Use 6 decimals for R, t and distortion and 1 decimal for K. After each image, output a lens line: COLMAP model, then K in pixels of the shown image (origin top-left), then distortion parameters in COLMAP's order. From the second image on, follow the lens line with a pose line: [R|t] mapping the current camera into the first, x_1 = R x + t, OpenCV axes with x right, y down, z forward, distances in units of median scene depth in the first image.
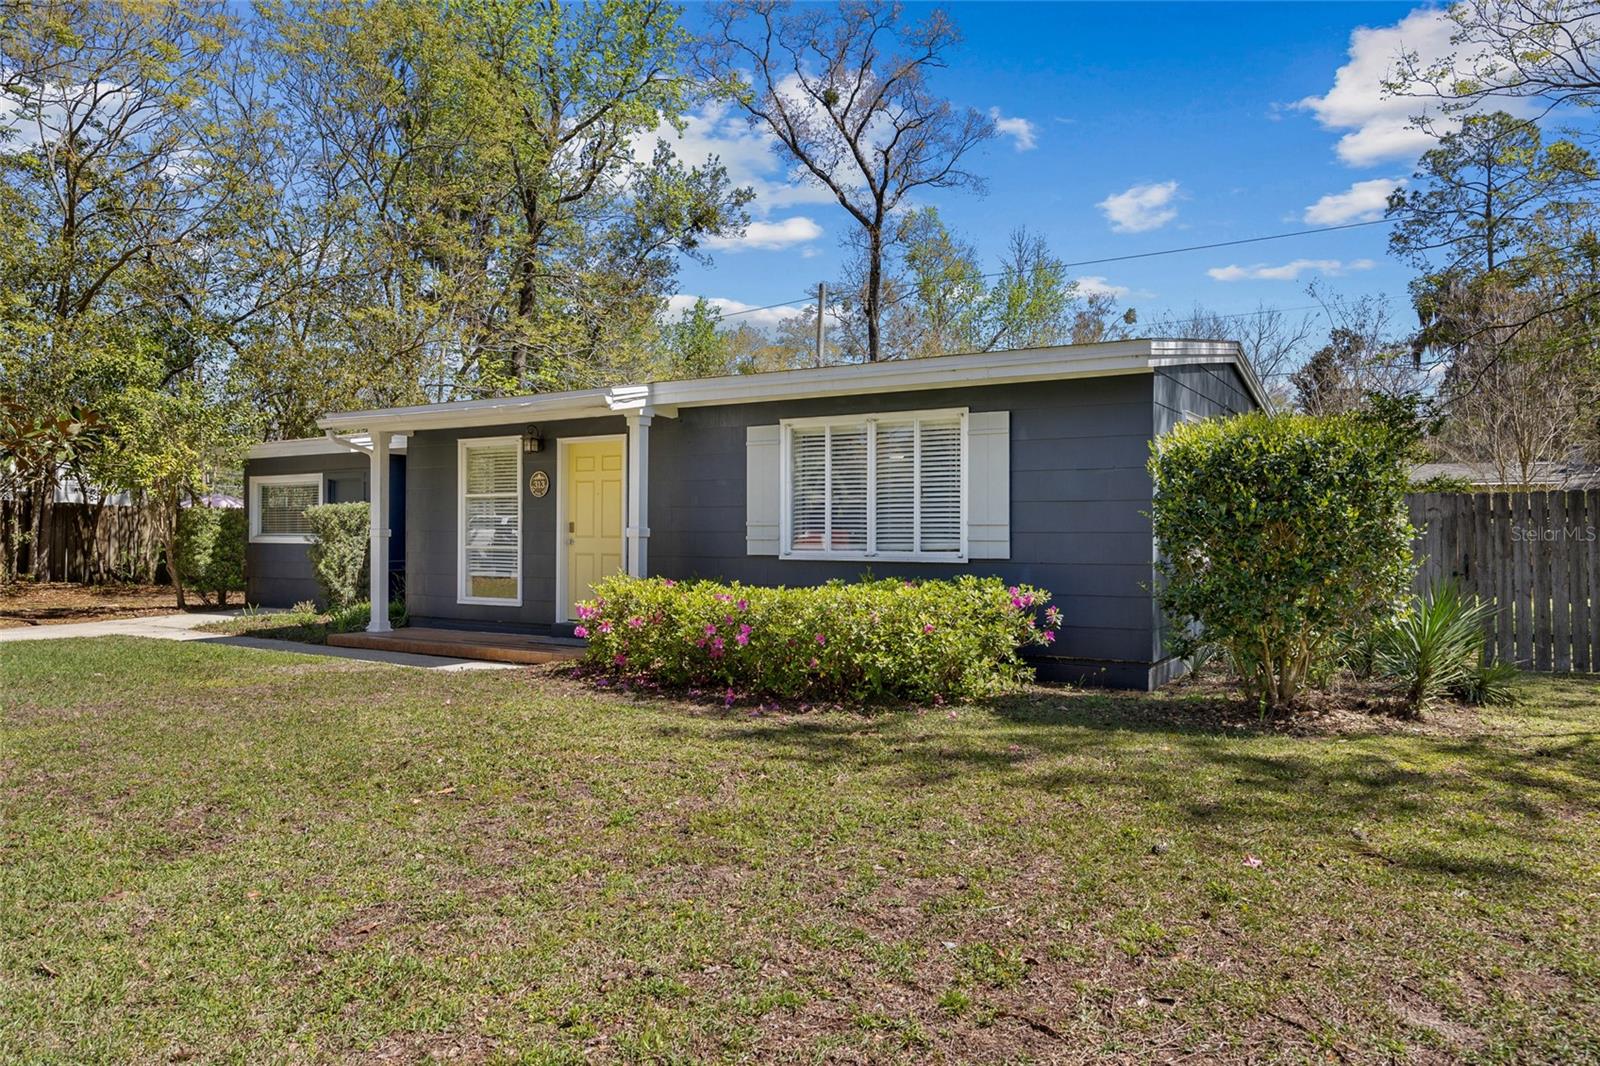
lens RADIAL K [[1059.5, 0, 792.3], [0, 1059.5, 533.2], [0, 0, 1]] dist [-0.005293, 0.000928]
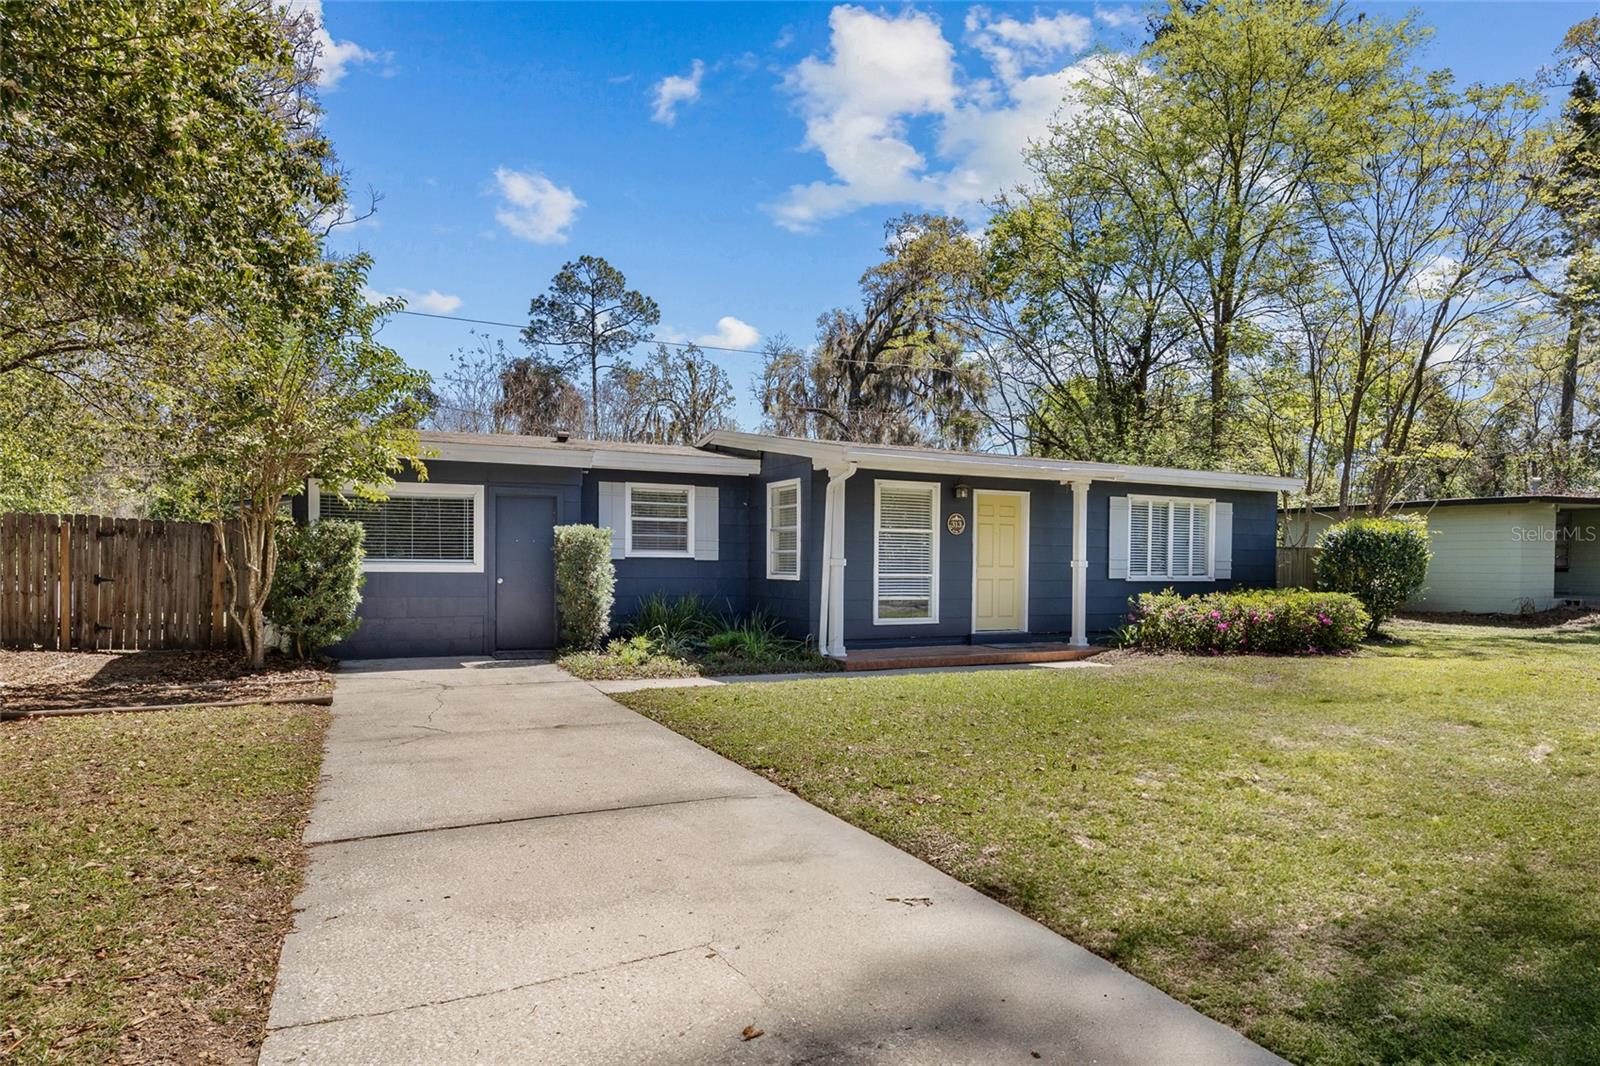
lens RADIAL K [[956.6, 0, 793.3], [0, 956.6, 542.5], [0, 0, 1]] dist [-0.008338, -0.000210]
pose [[0.533395, 0.021229, 0.845600, -1.183436], [-0.008096, 0.999767, -0.019992, -0.000468], [-0.845828, 0.003818, 0.533442, 0.514273]]
